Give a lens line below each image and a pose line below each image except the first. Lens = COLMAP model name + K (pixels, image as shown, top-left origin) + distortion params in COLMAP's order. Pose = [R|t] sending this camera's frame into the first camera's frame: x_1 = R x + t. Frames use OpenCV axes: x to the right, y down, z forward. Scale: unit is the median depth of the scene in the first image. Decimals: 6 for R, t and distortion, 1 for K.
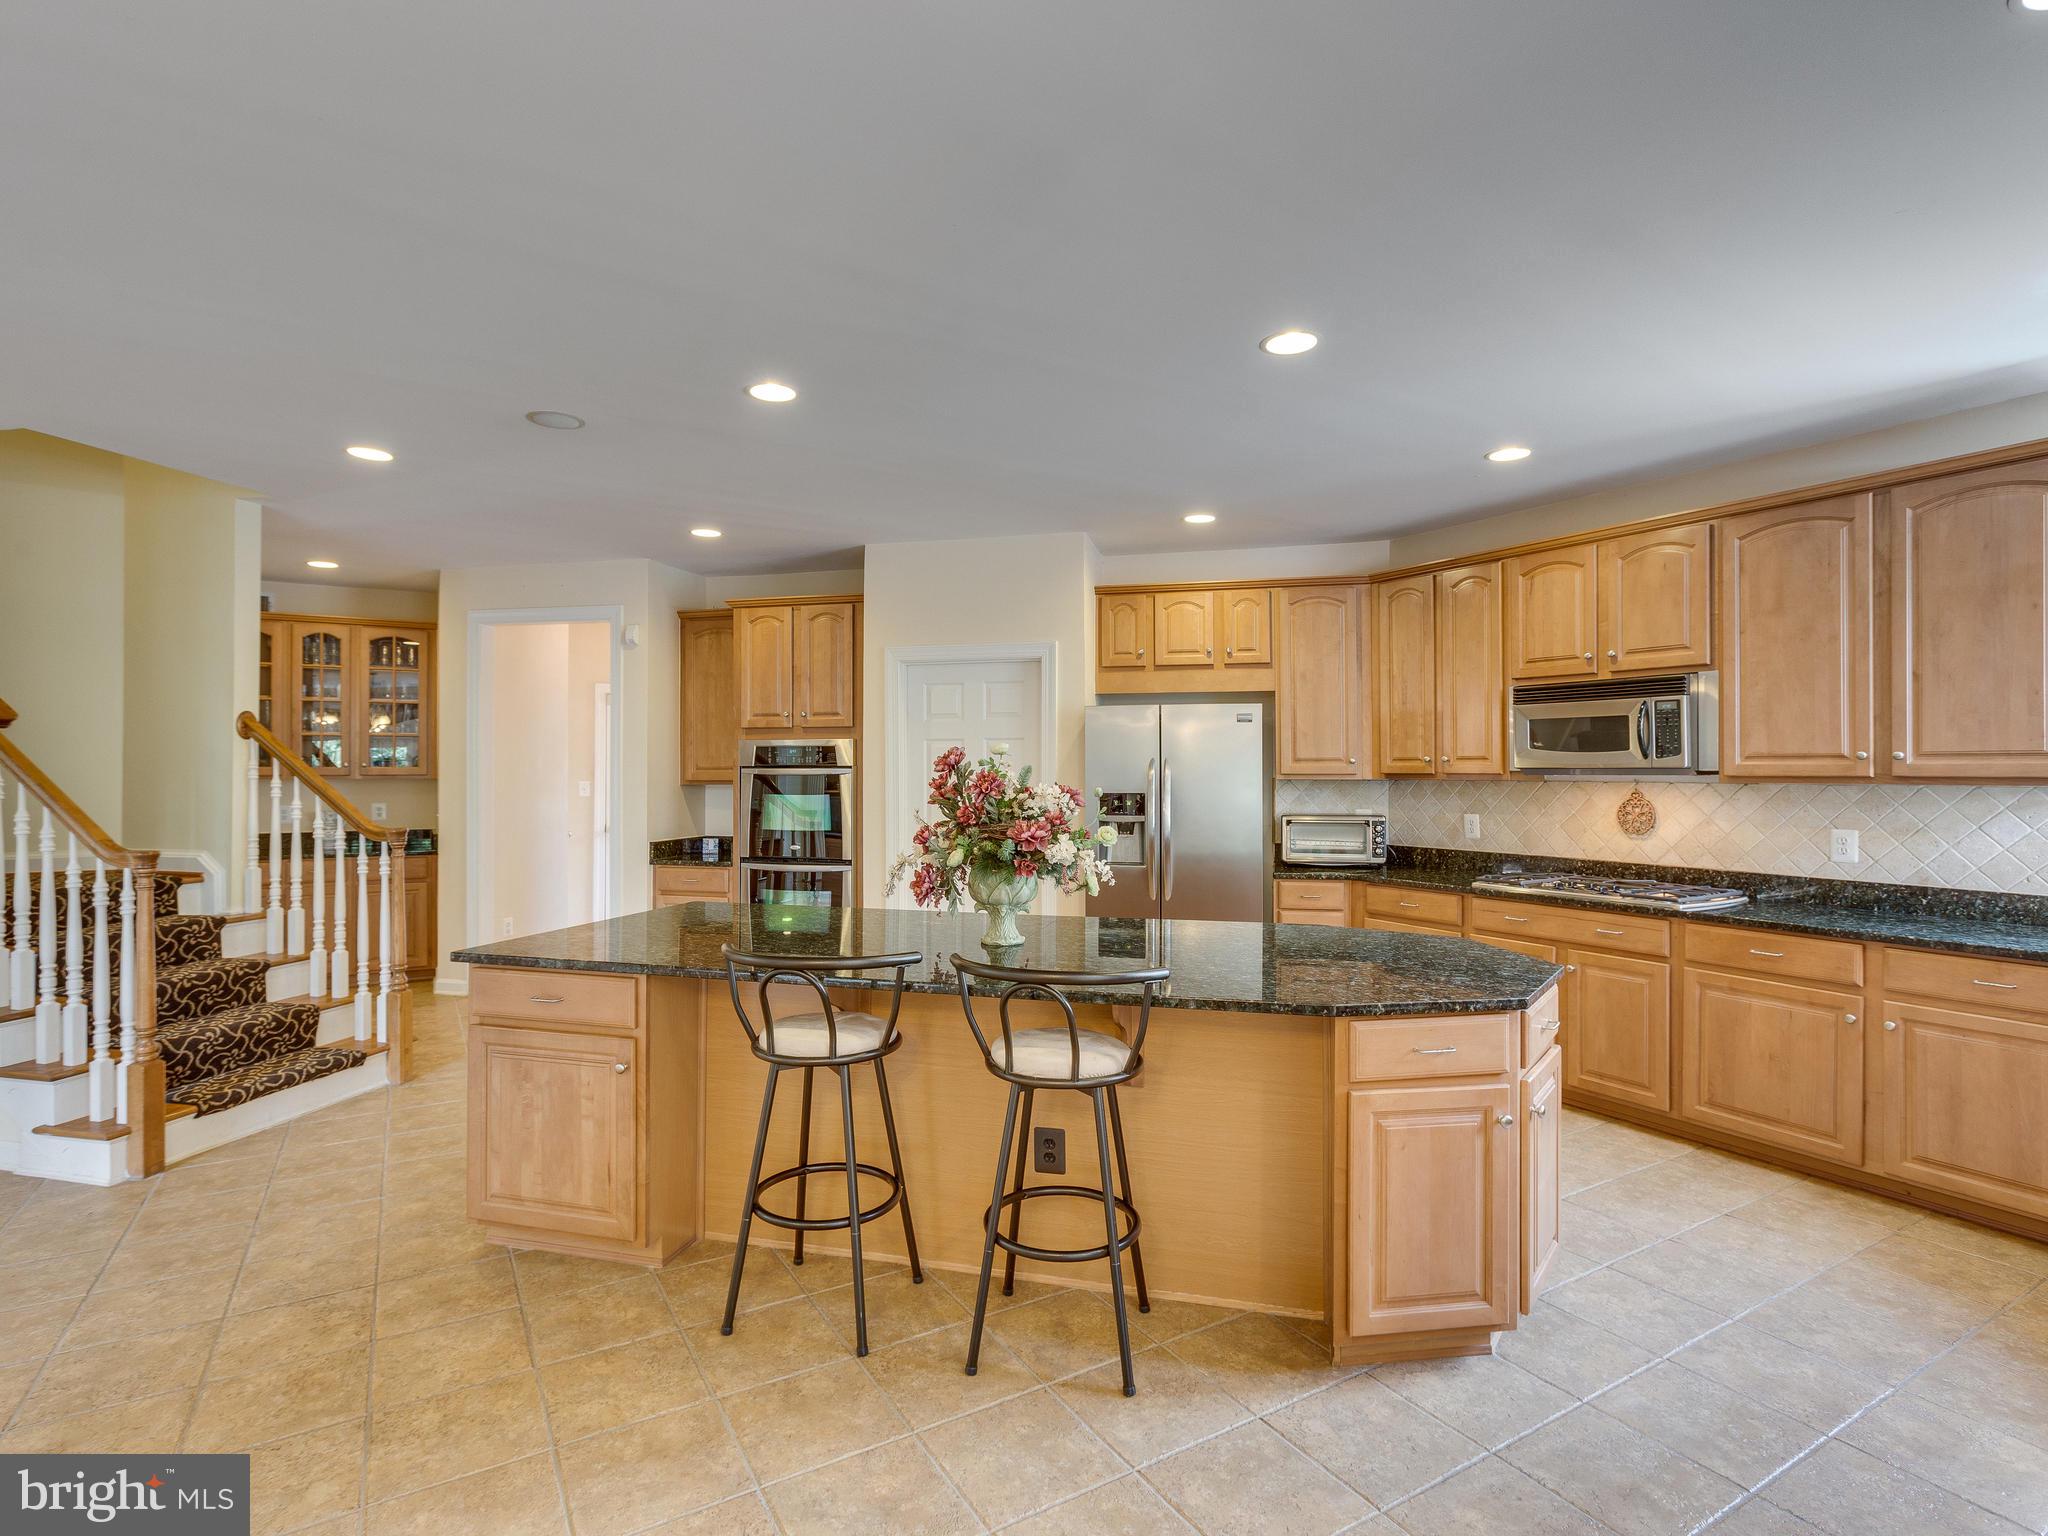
lens RADIAL K [[1048.3, 0, 1025.5], [0, 1048.3, 767.1], [0, 0, 1]] dist [-0.006538, -0.000166]
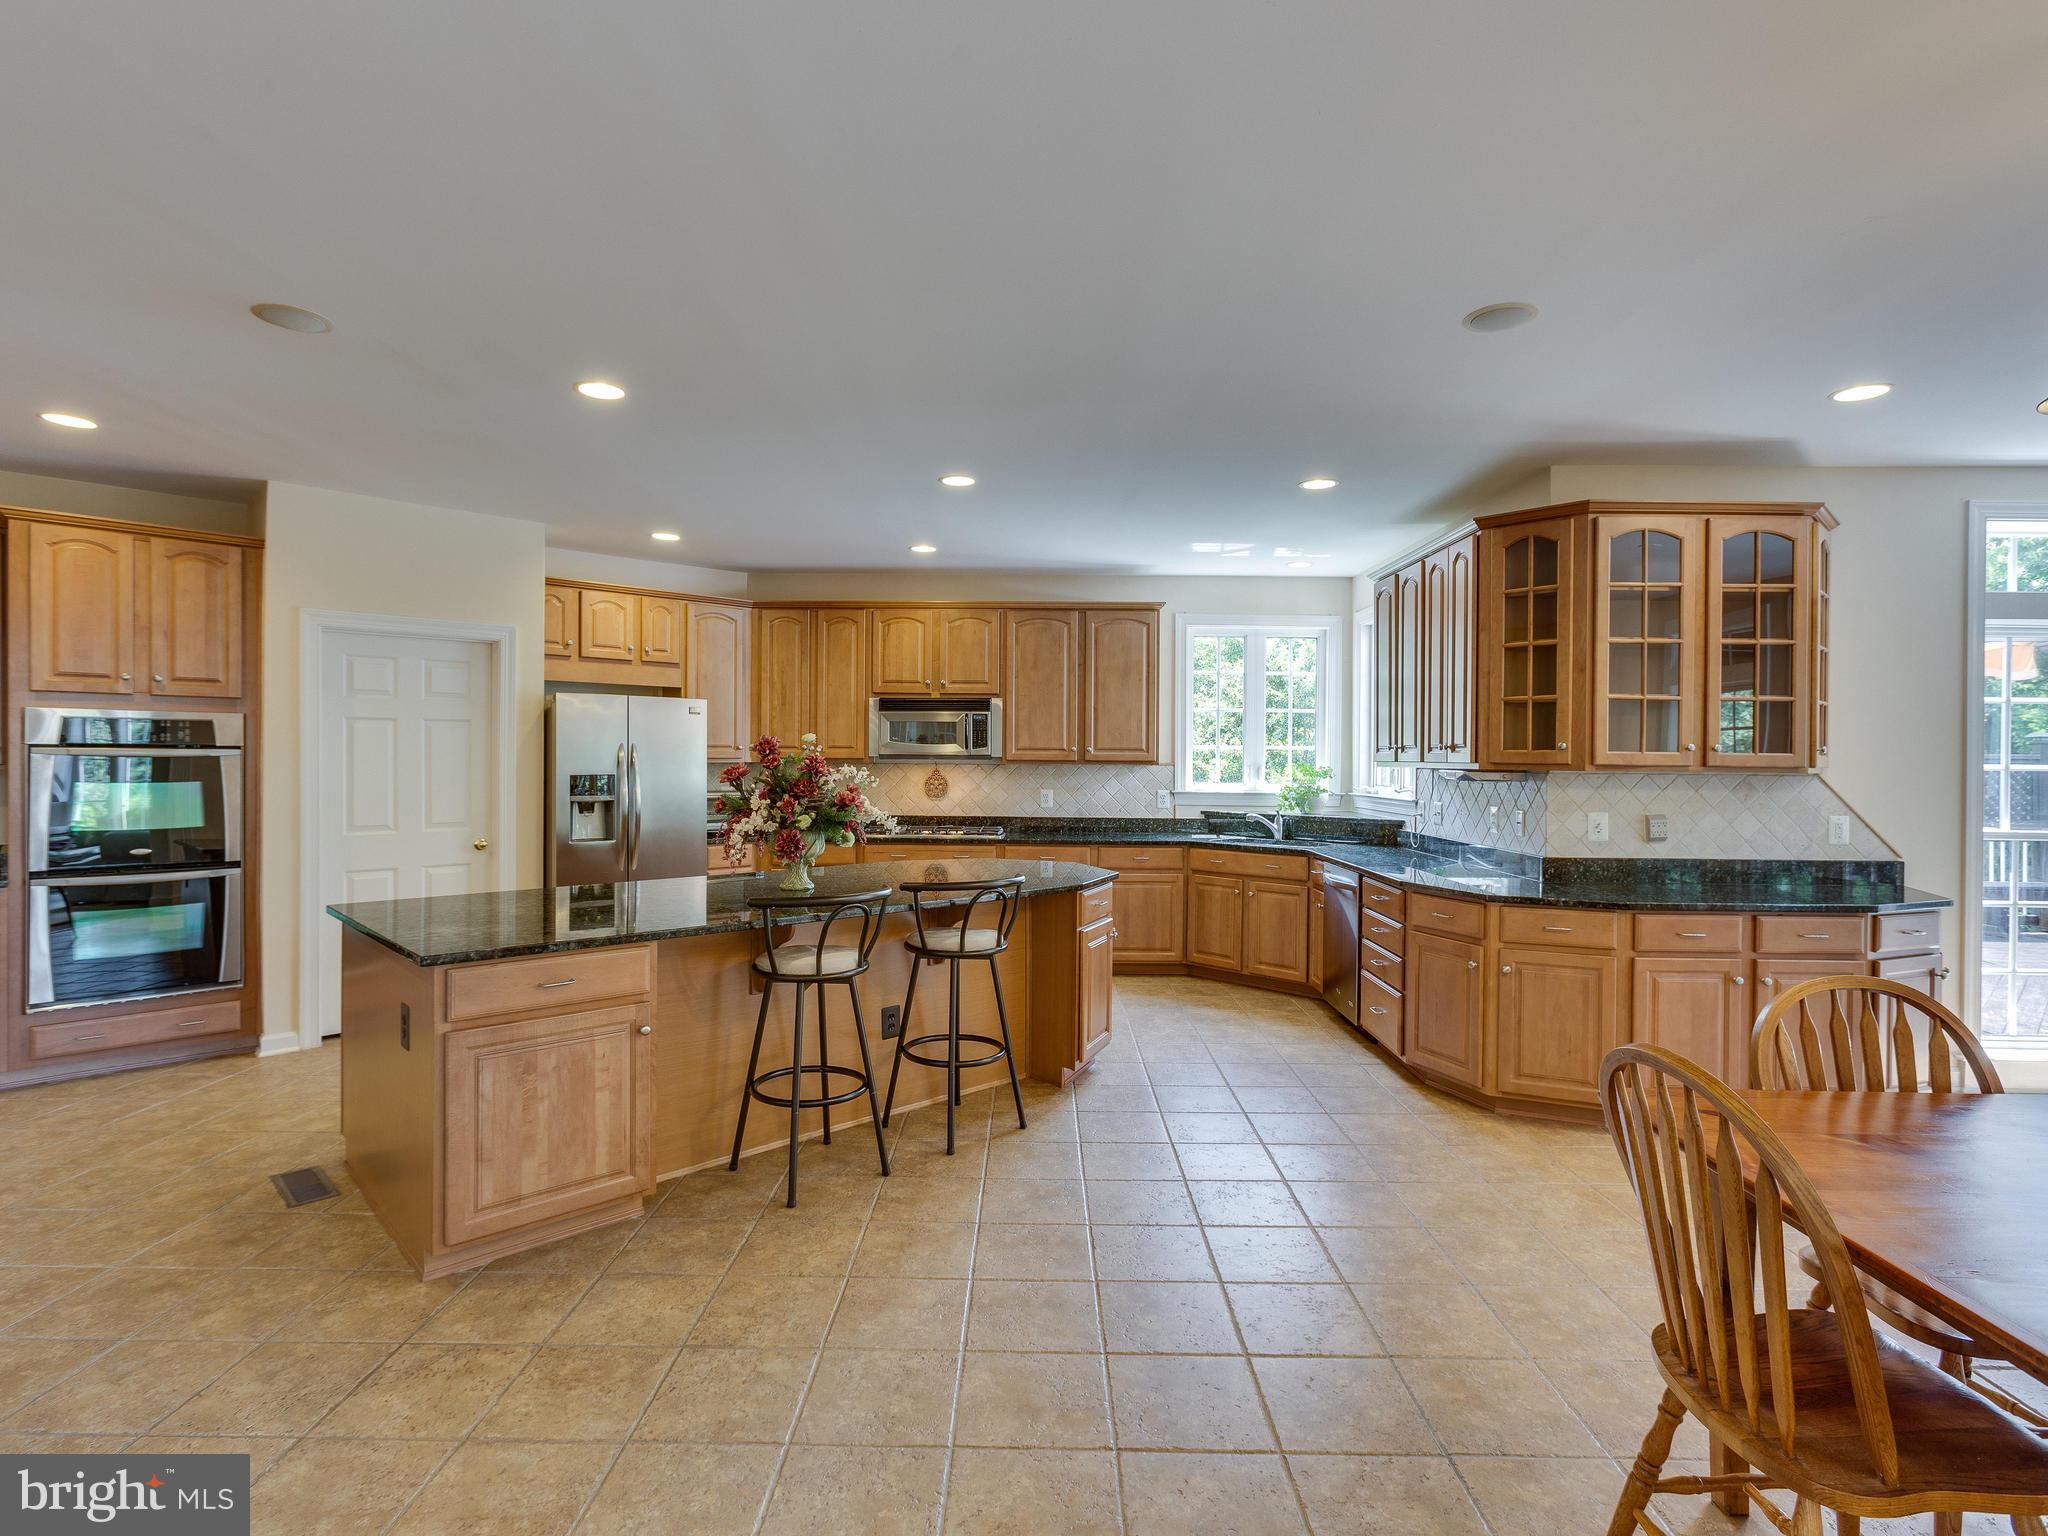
lens RADIAL K [[1034.0, 0, 1009.0], [0, 1034.0, 763.5], [0, 0, 1]] dist [-0.002192, 0.003606]
pose [[0.537419, -0.000924, 0.843315, -0.689777], [-0.008499, 0.999943, 0.006511, 0.002828], [-0.843273, -0.010667, 0.537380, 0.077139]]
